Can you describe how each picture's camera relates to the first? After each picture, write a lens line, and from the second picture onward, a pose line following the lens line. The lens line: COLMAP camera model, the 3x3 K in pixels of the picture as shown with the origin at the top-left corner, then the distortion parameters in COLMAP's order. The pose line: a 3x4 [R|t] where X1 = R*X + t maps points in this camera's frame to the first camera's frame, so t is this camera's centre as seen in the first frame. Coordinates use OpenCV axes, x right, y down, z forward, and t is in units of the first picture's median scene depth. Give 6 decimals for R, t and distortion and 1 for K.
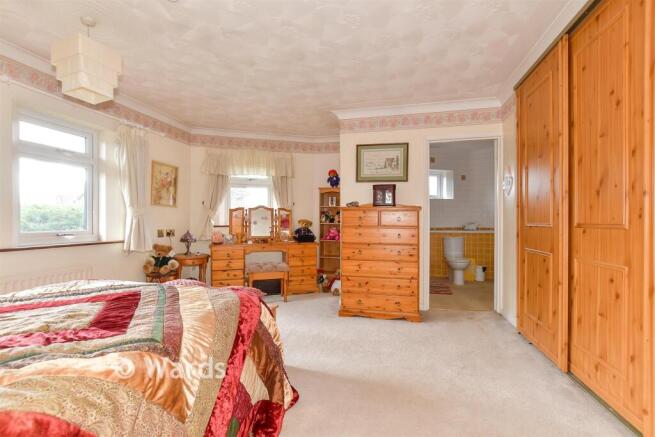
lens RADIAL K [[290.0, 0, 321.7], [0, 290.0, 220.8], [0, 0, 1]] dist [-0.005641, -0.000182]
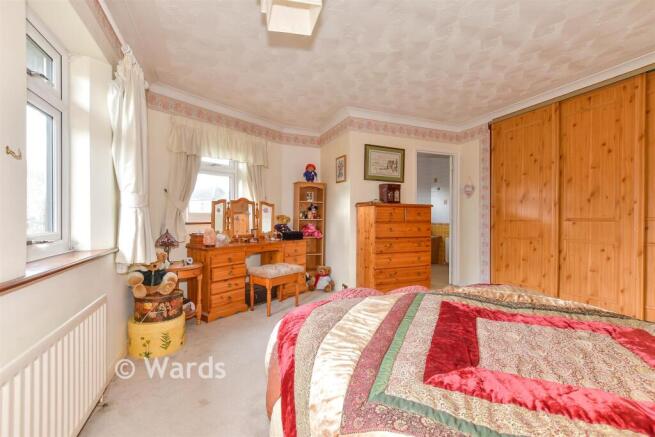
lens RADIAL K [[290.0, 0, 323.2], [0, 290.0, 218.3], [0, 0, 1]] dist [-0.005641, -0.000182]
pose [[0.816796, -0.000506, 0.576926, -0.608325], [-0.001373, 0.999995, 0.002821, 0.003733], [-0.576925, -0.003096, 0.816792, 0.230090]]
